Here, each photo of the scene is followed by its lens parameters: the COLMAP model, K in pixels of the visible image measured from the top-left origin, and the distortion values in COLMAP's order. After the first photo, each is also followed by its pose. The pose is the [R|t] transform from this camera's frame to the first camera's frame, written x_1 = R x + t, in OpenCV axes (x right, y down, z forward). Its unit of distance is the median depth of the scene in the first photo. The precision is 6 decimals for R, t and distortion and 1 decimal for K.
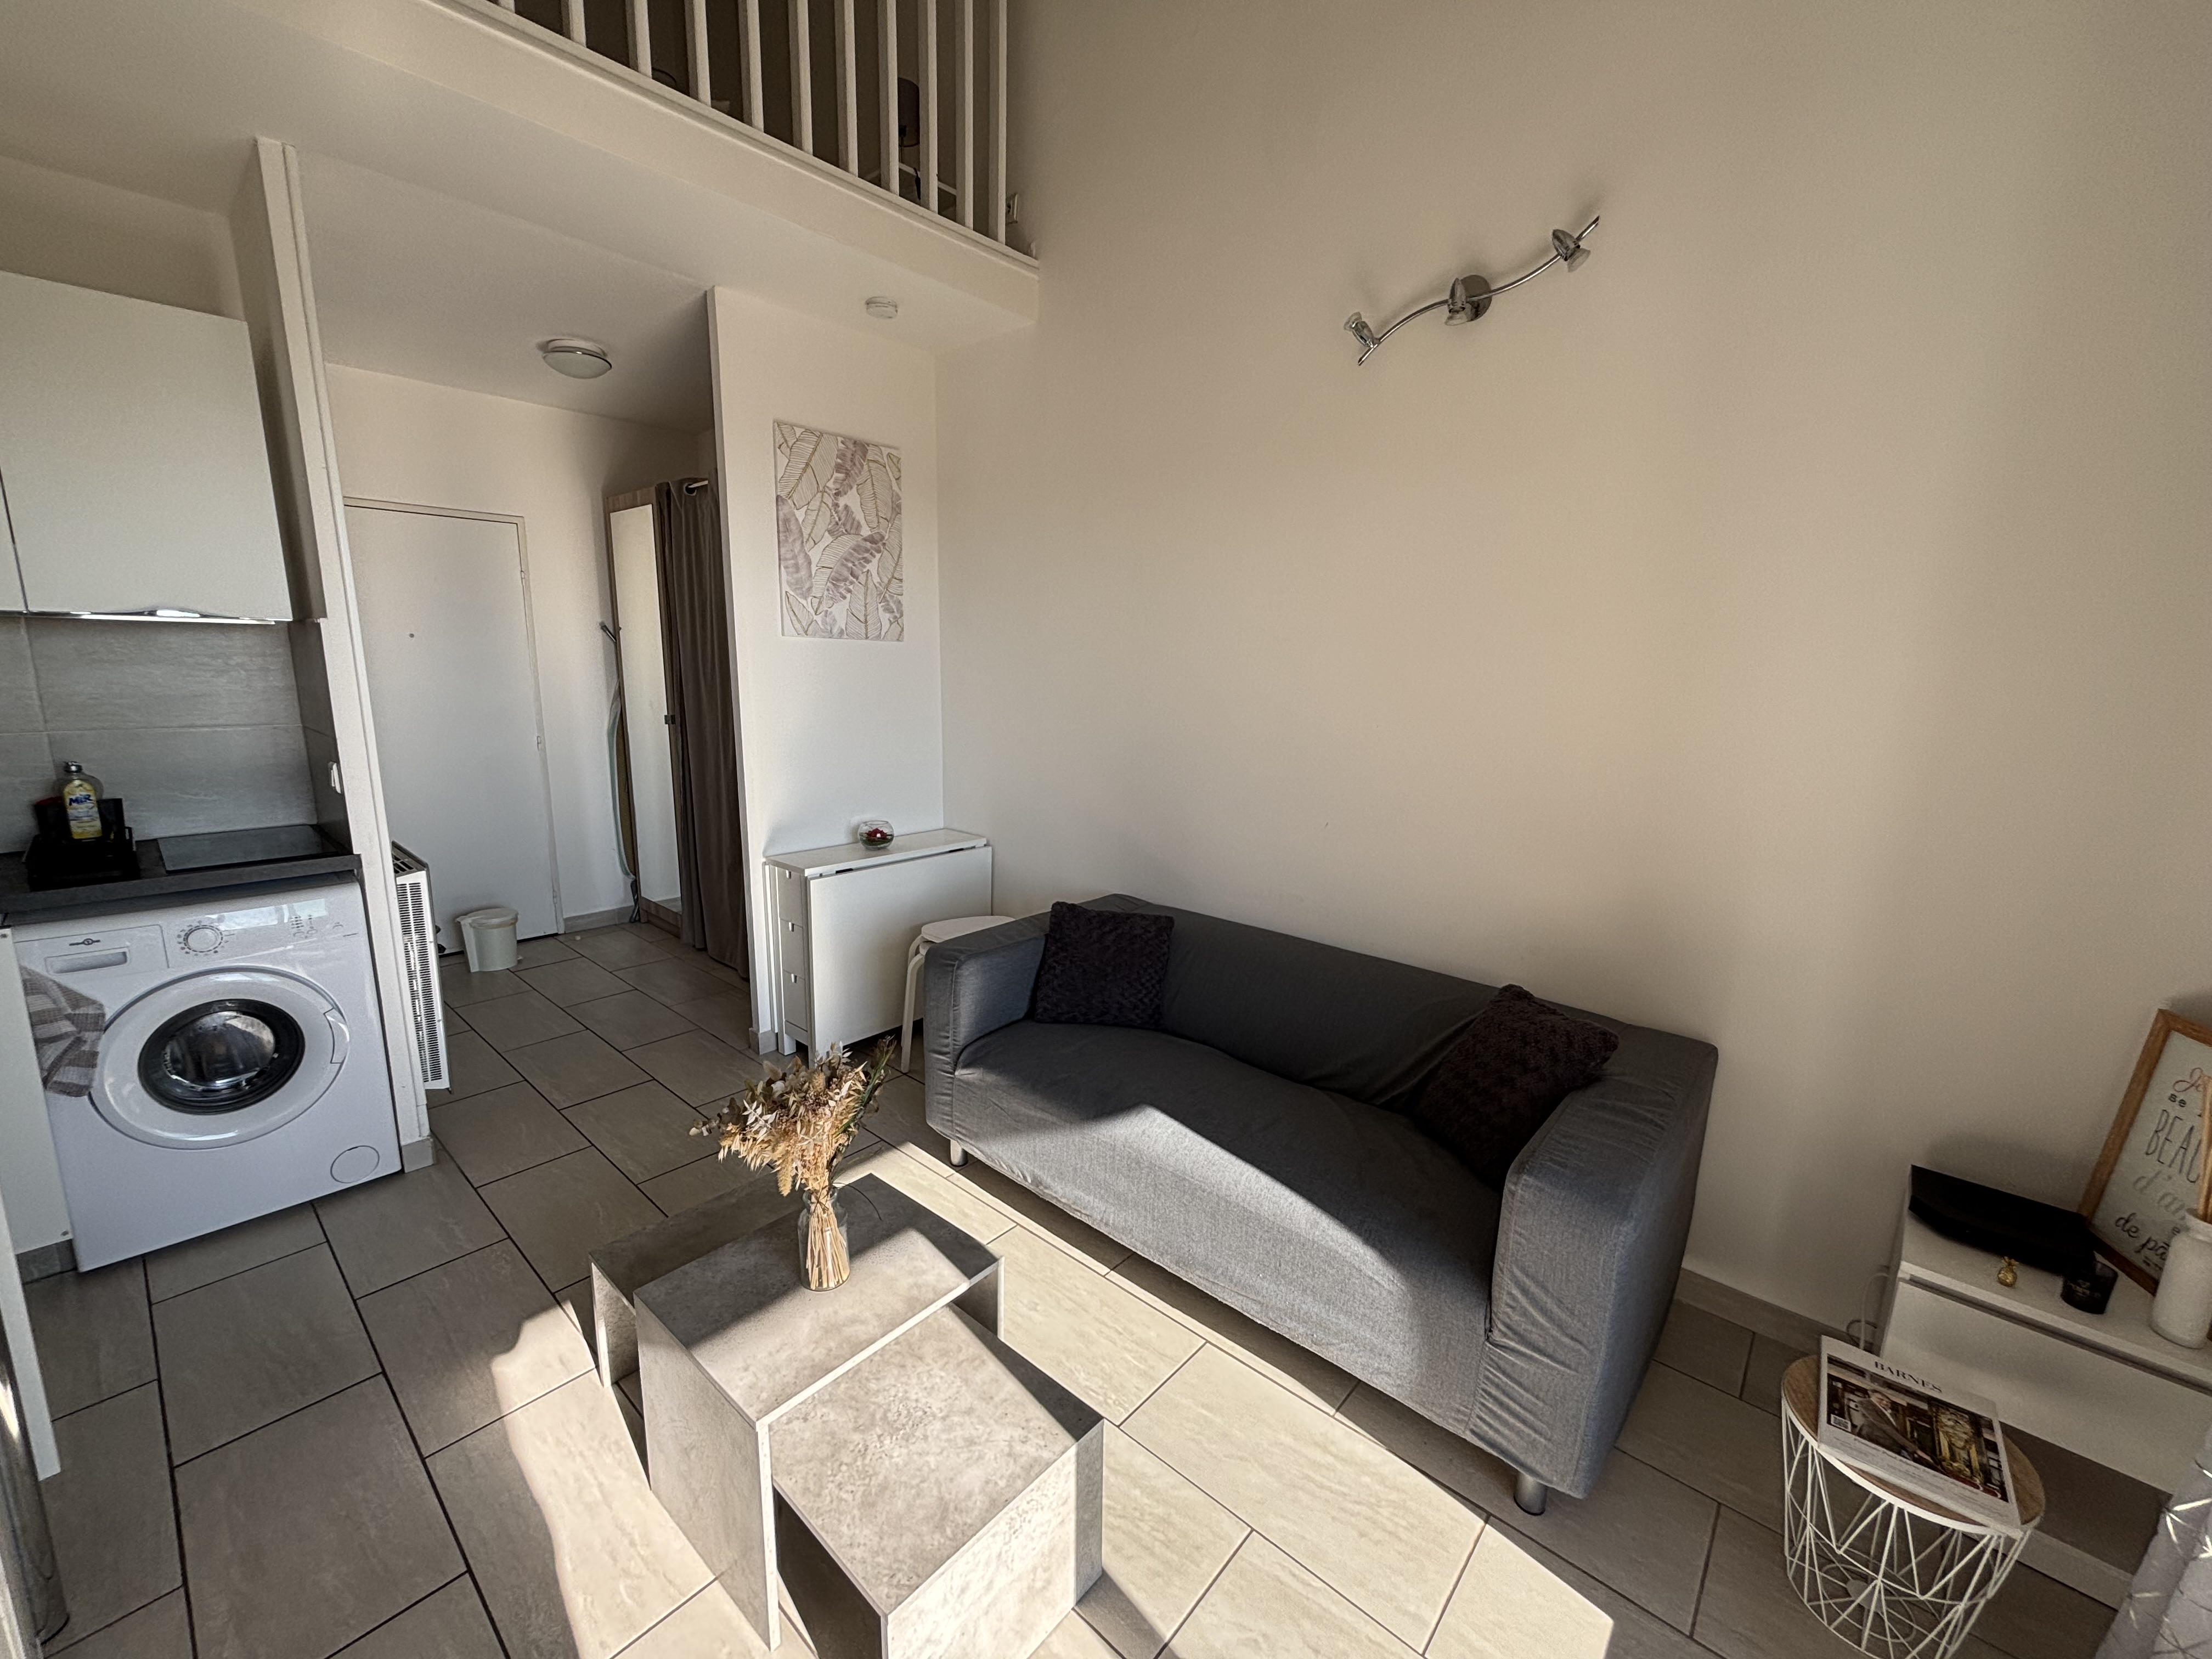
lens RADIAL K [[885.8, 0, 1106.0], [0, 885.8, 829.5], [0, 0, 1]] dist [0.004000, 0.000349]
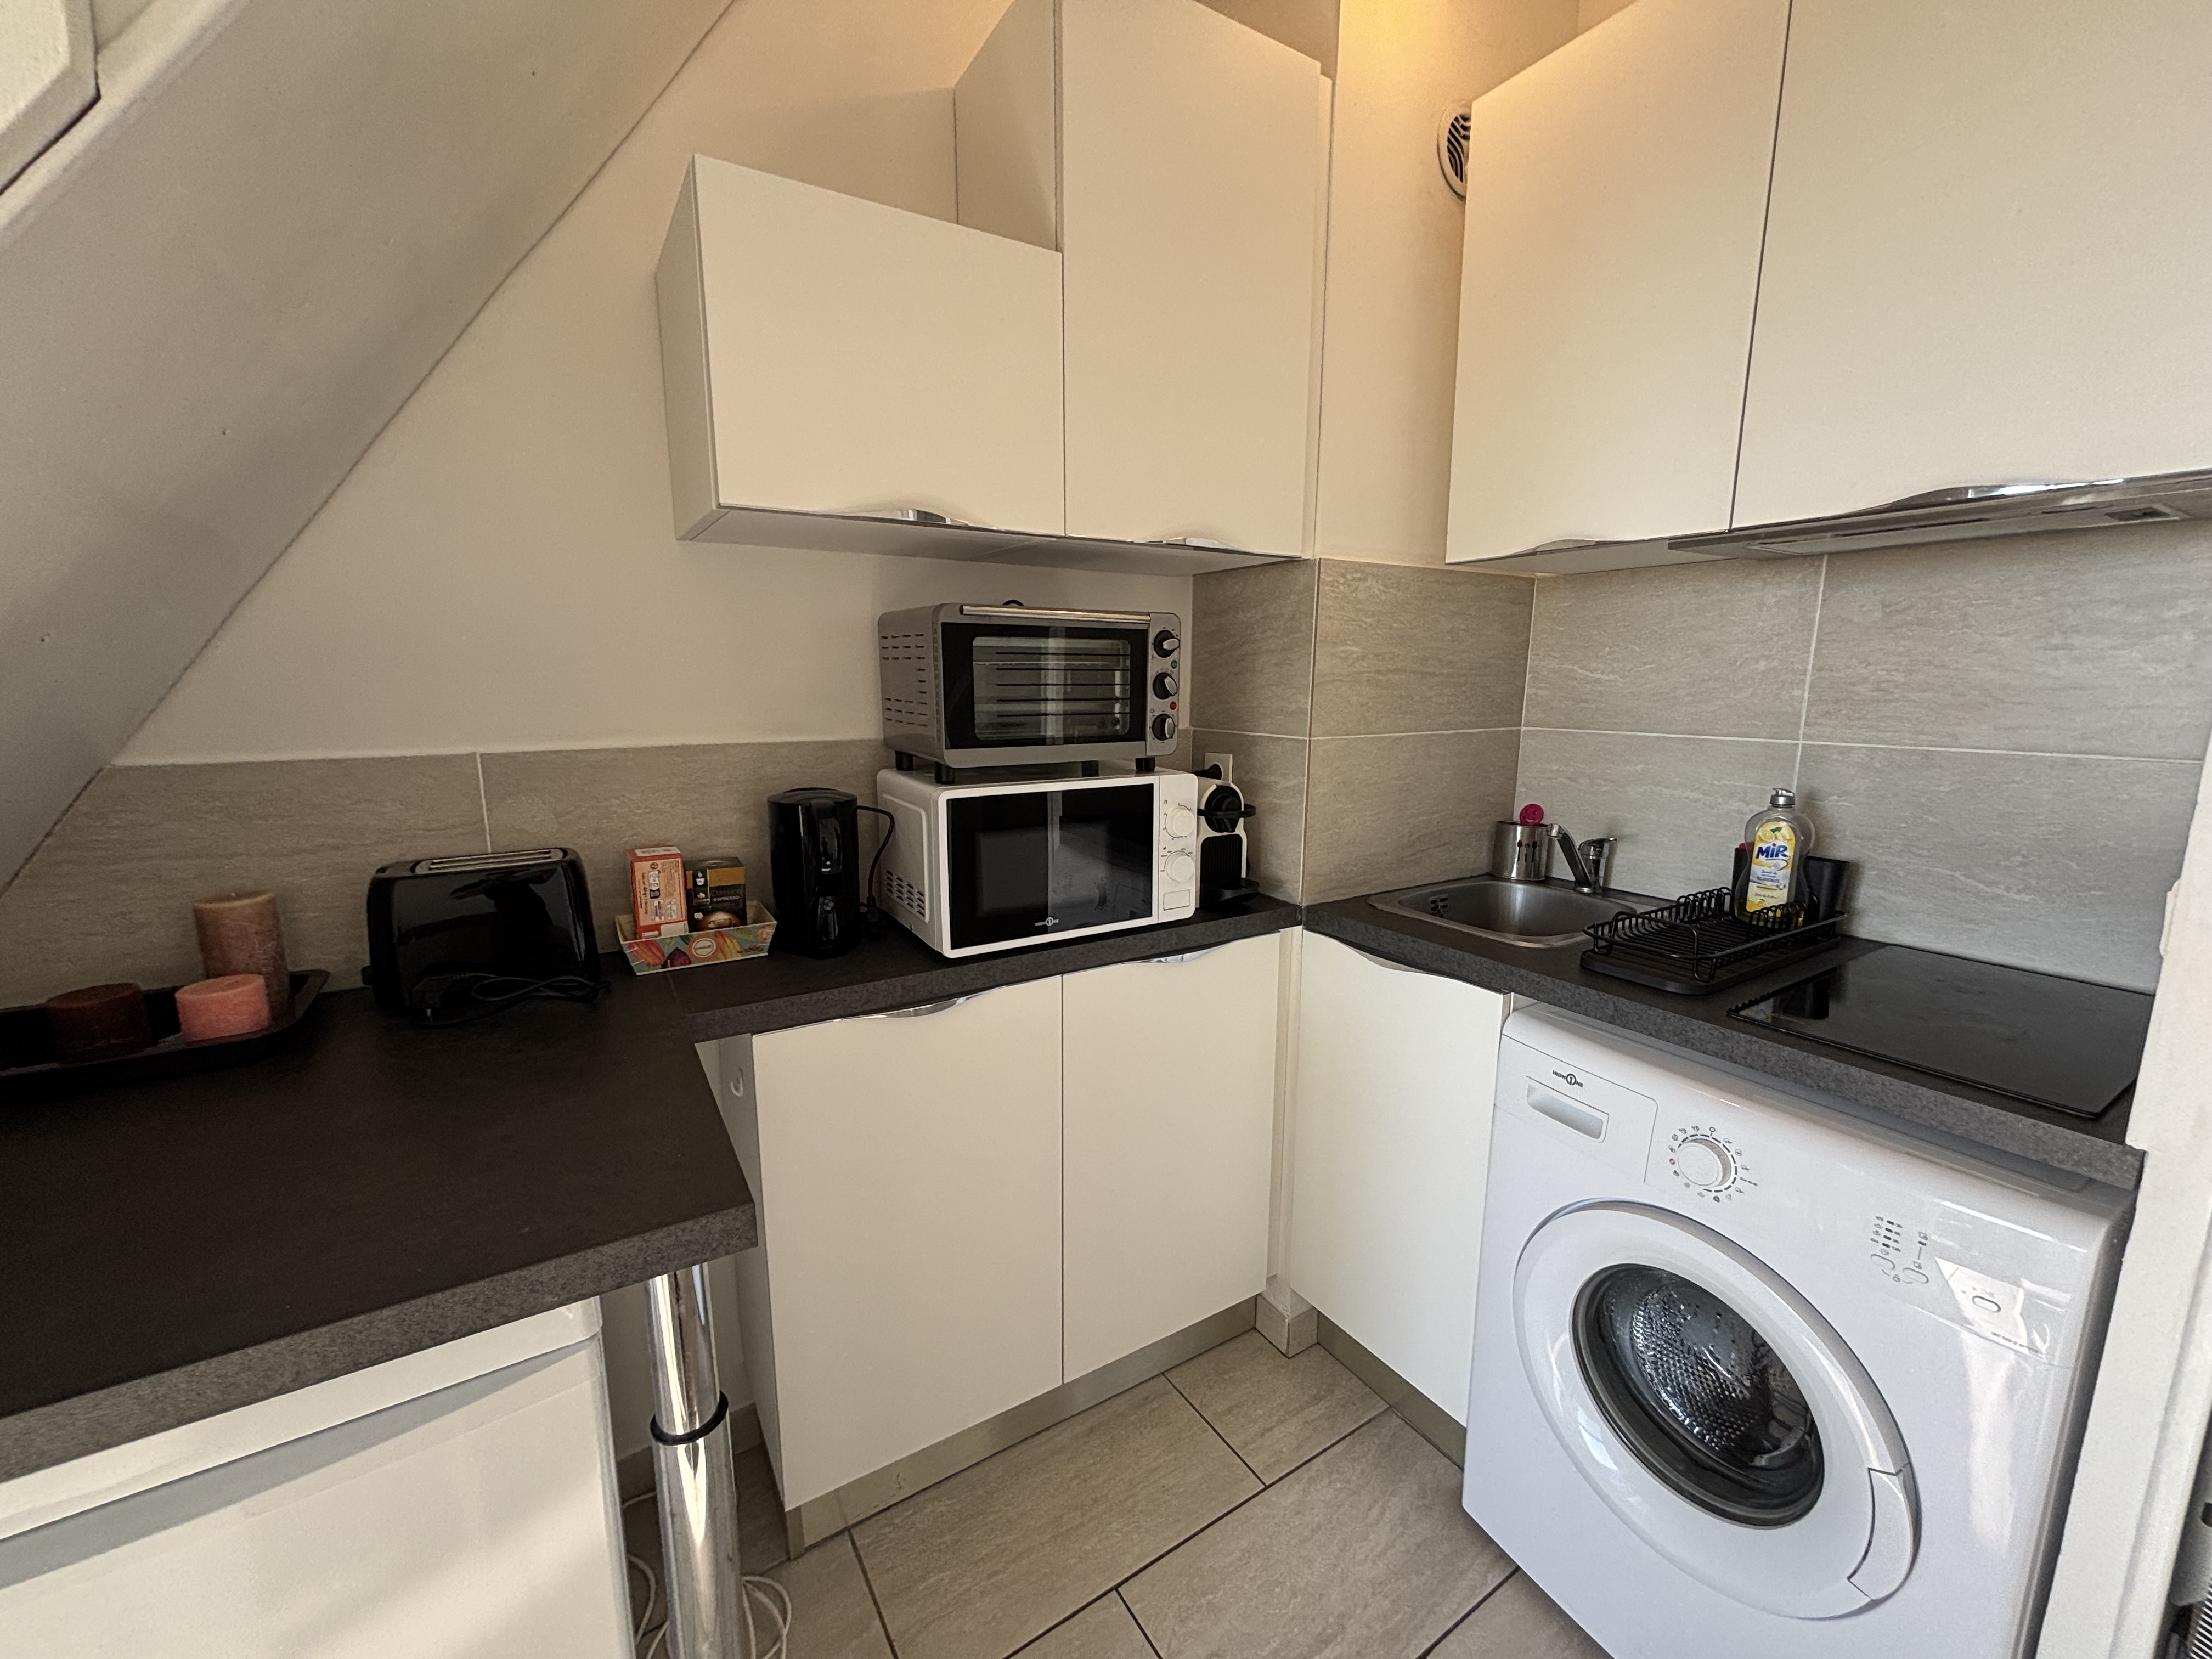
lens RADIAL K [[888.6, 0, 1106.0], [0, 888.6, 829.5], [0, 0, 1]] dist [0.014303, -0.000123]
pose [[-0.270583, 0.147098, -0.951392, -0.316296], [-0.190106, 0.960633, 0.202594, -0.060403], [0.943740, 0.235684, -0.231967, 0.498121]]
